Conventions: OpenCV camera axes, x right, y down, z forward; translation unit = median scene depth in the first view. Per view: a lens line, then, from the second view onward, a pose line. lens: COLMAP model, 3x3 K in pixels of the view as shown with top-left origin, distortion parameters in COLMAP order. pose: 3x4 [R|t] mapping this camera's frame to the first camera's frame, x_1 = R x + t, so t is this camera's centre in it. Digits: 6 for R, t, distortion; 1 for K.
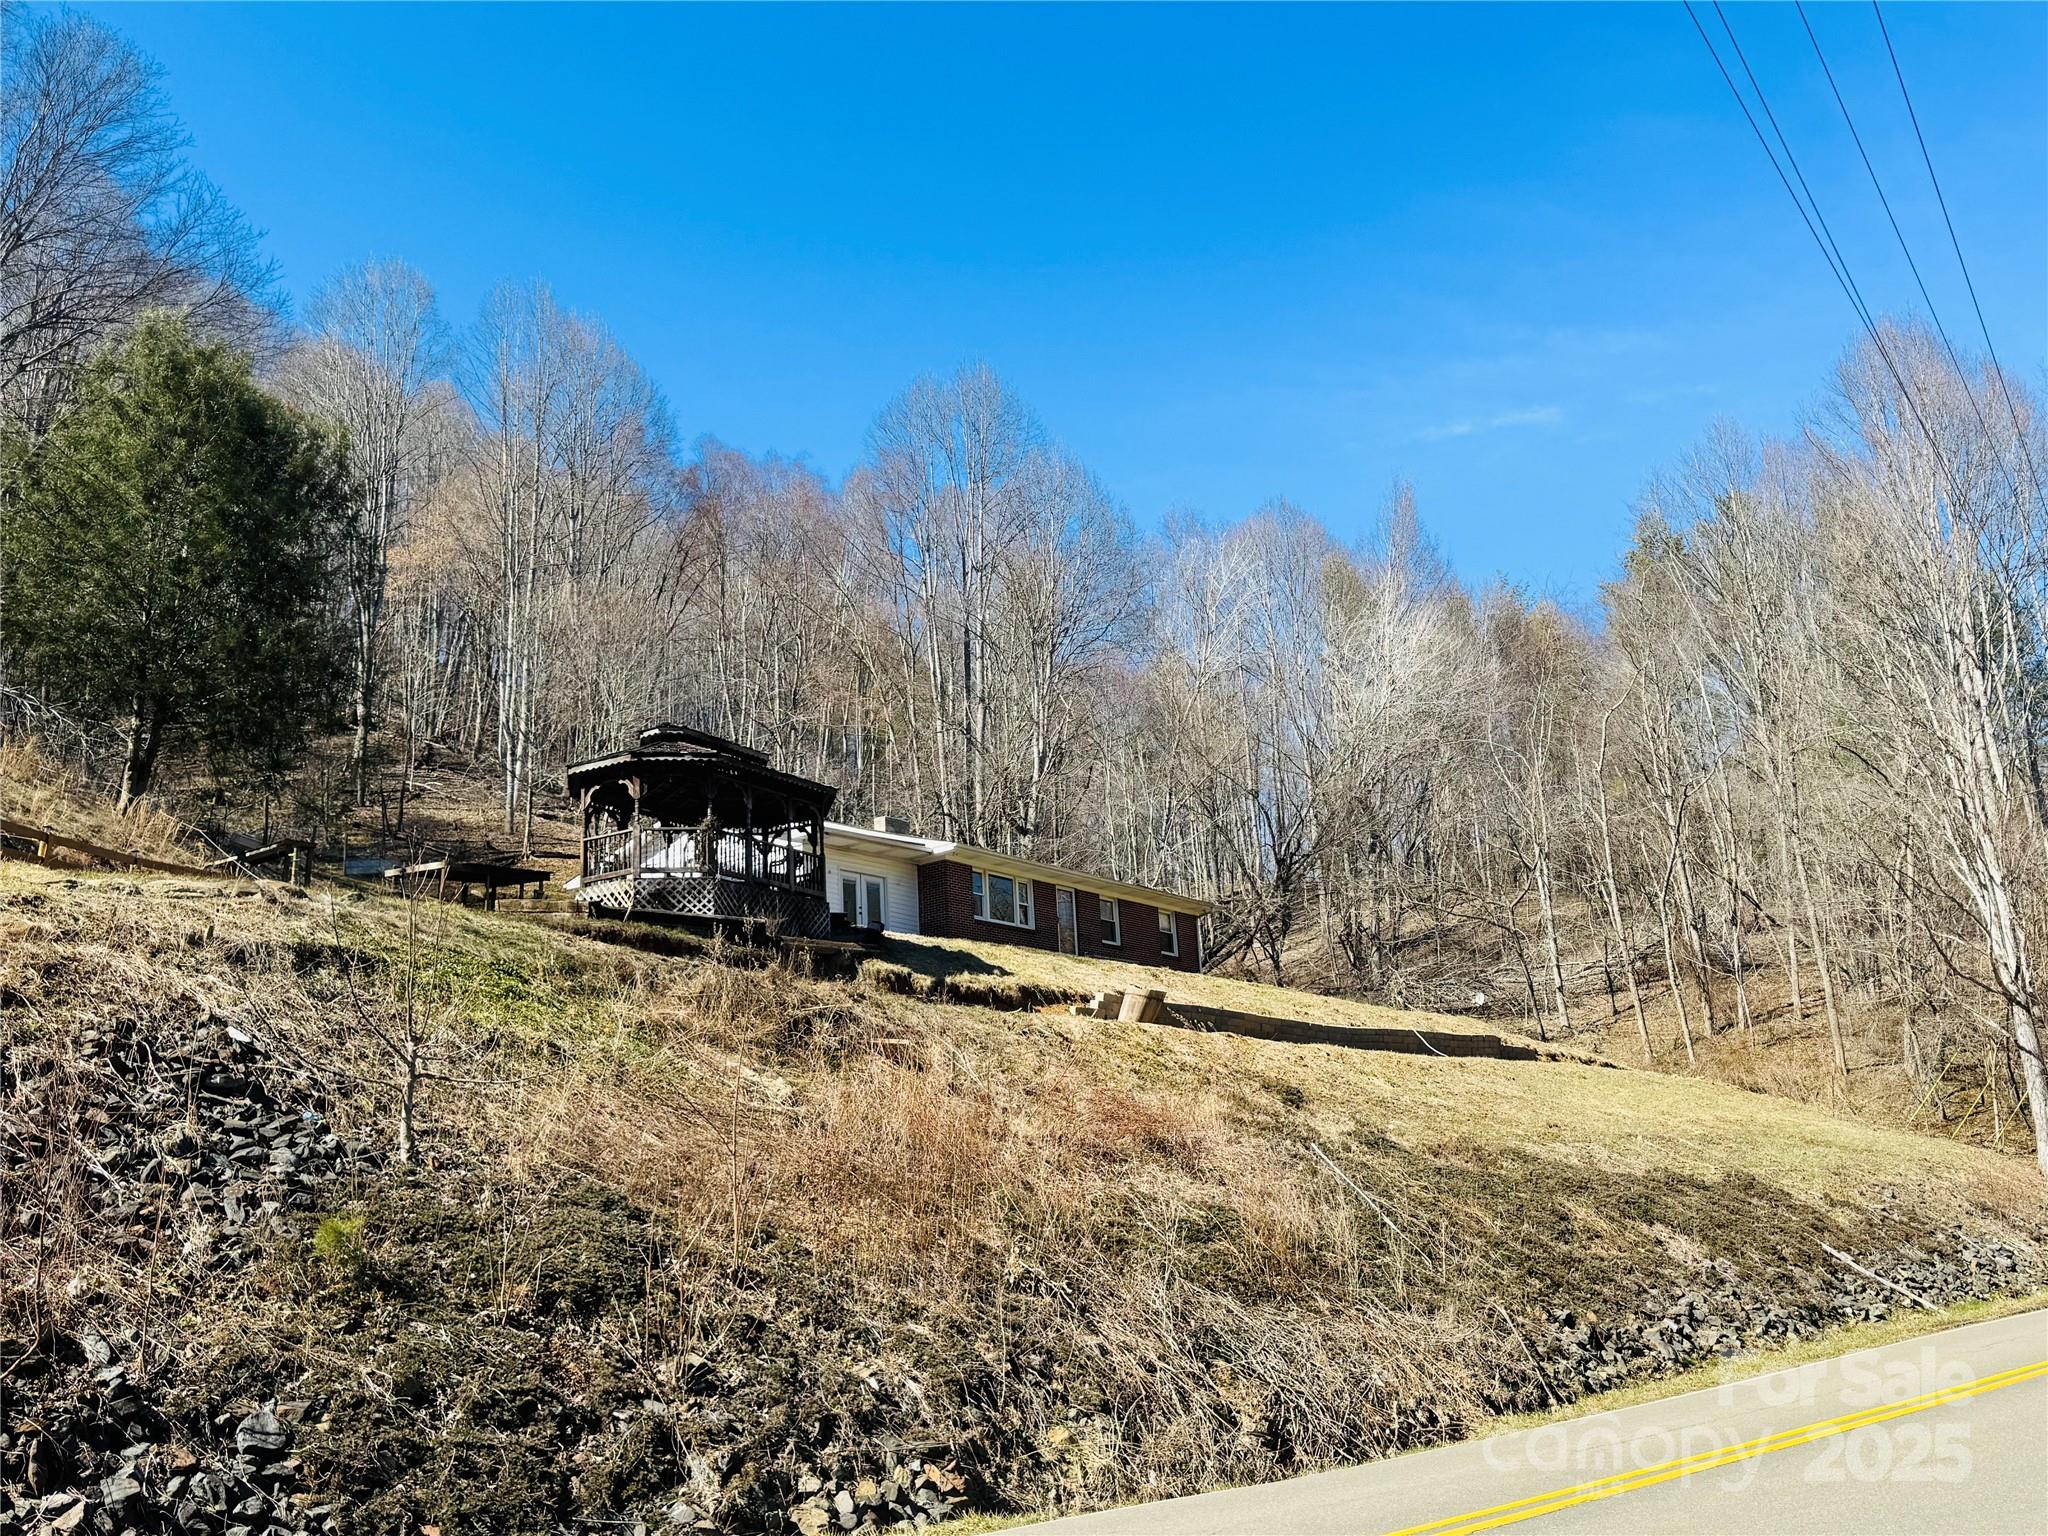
lens RADIAL K [[1851.1, 0, 1023.0], [0, 1851.1, 766.7], [0, 0, 1]] dist [-0.000067, -0.000006]
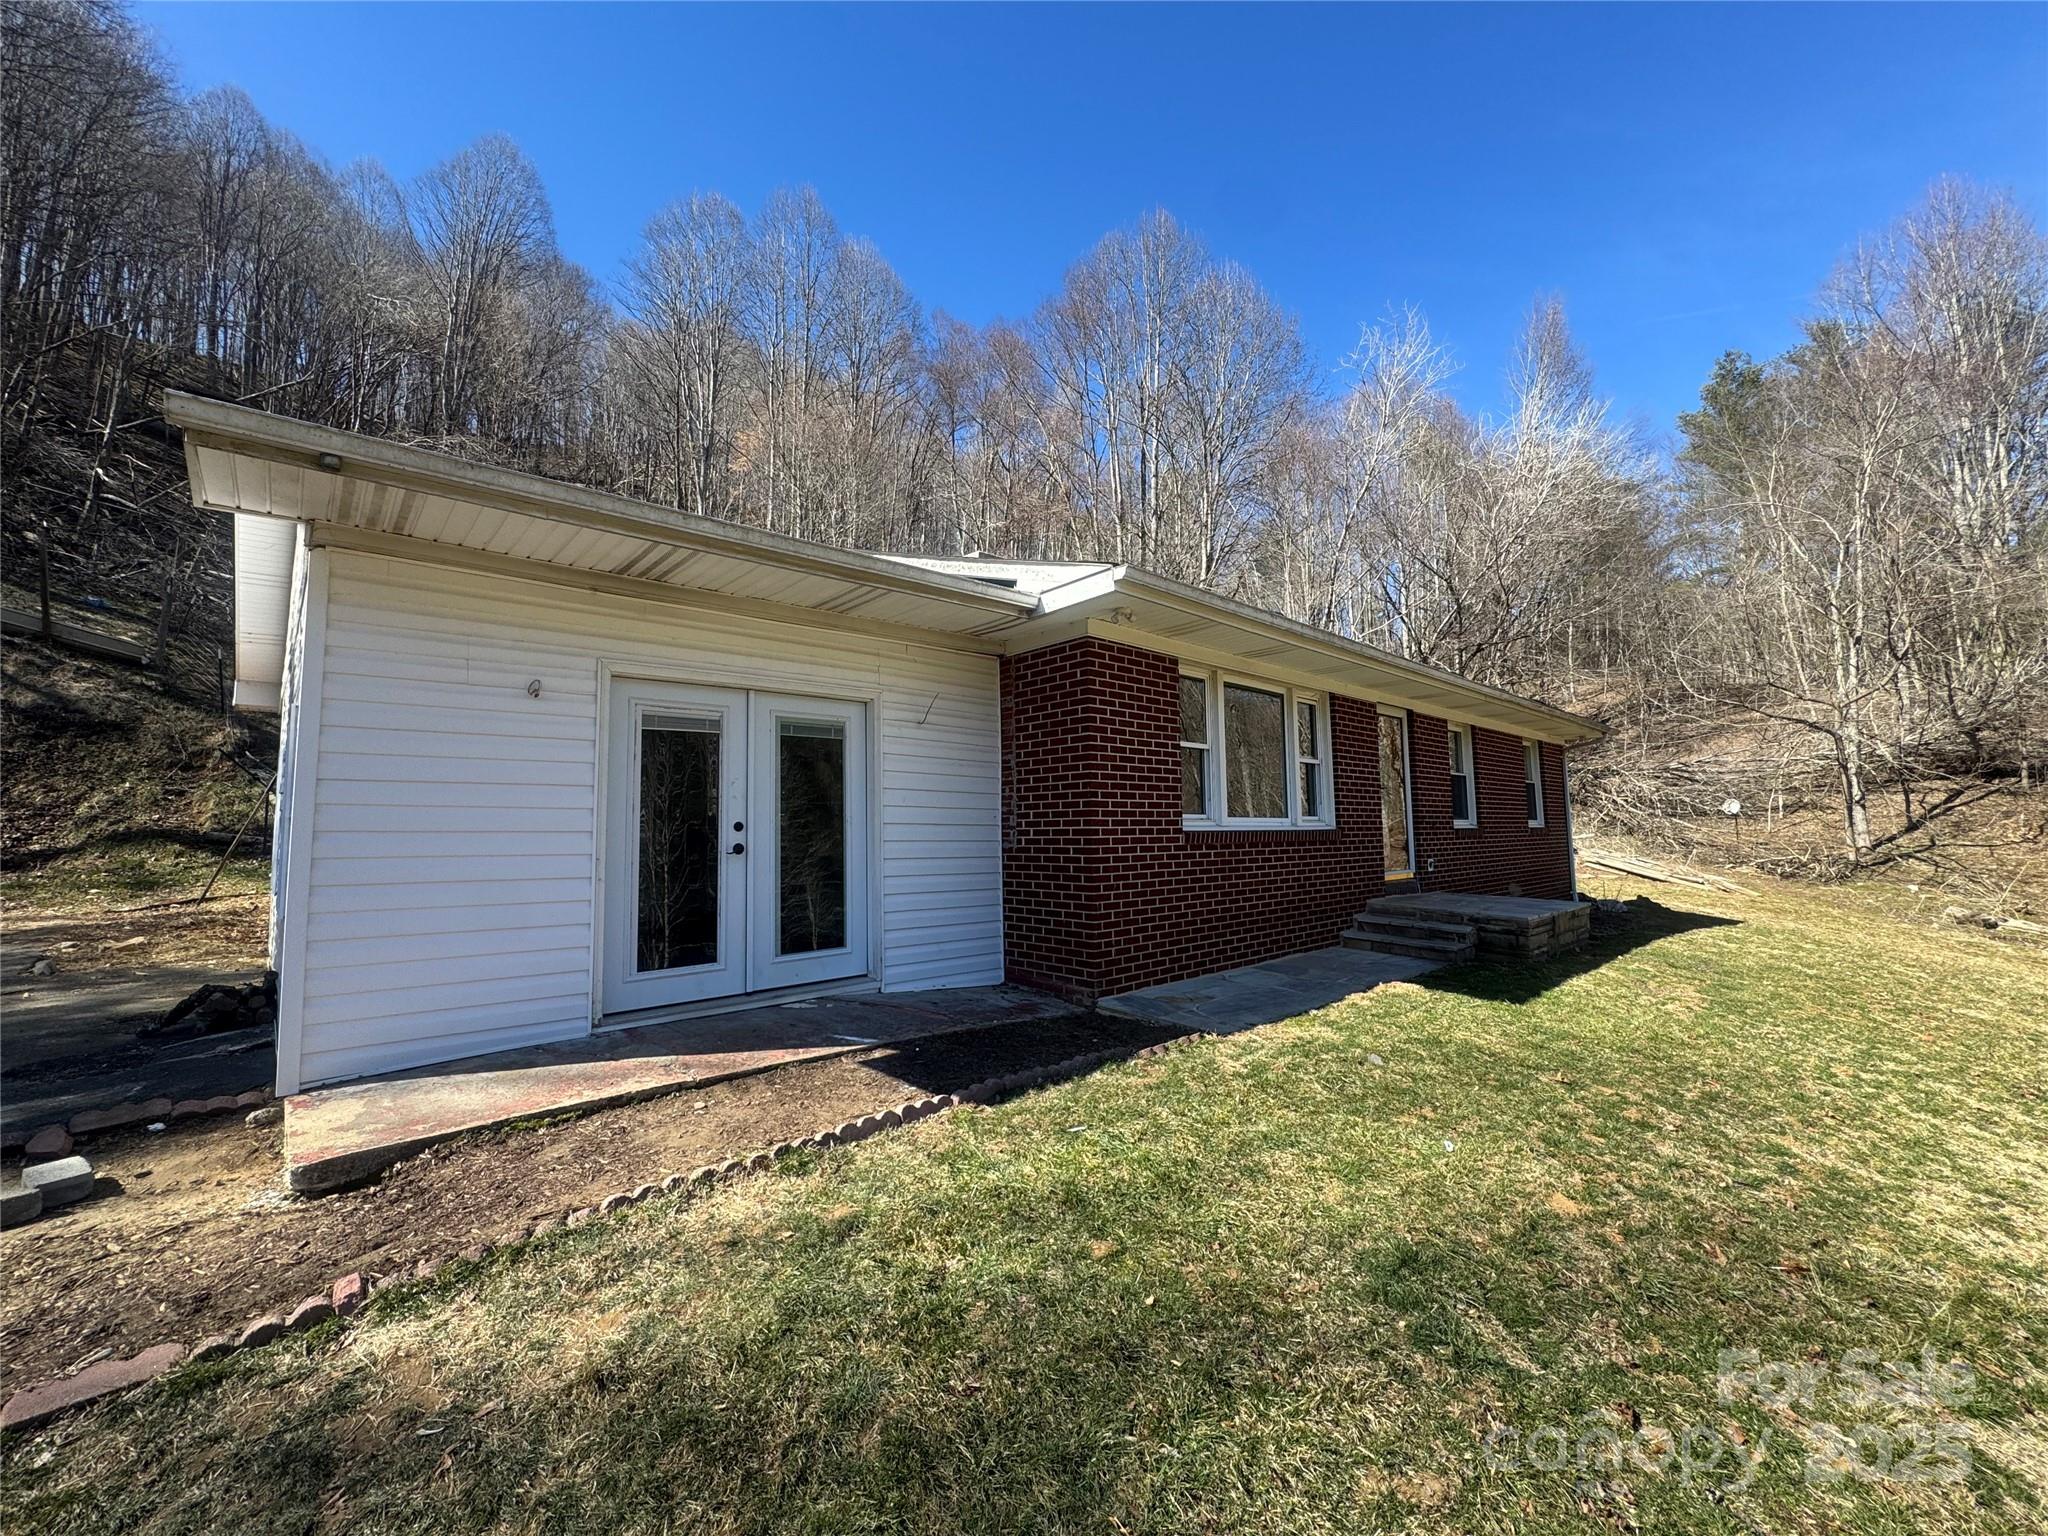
lens RADIAL K [[812.7, 0, 1028.7], [0, 812.7, 772.3], [0, 0, 1]] dist [-0.003398, 0.000279]
pose [[0.986973, 0.023053, -0.159224, -0.029516], [0.008874, 0.980373, 0.196951, 0.044214], [0.160639, -0.195799, 0.967398, 0.840537]]
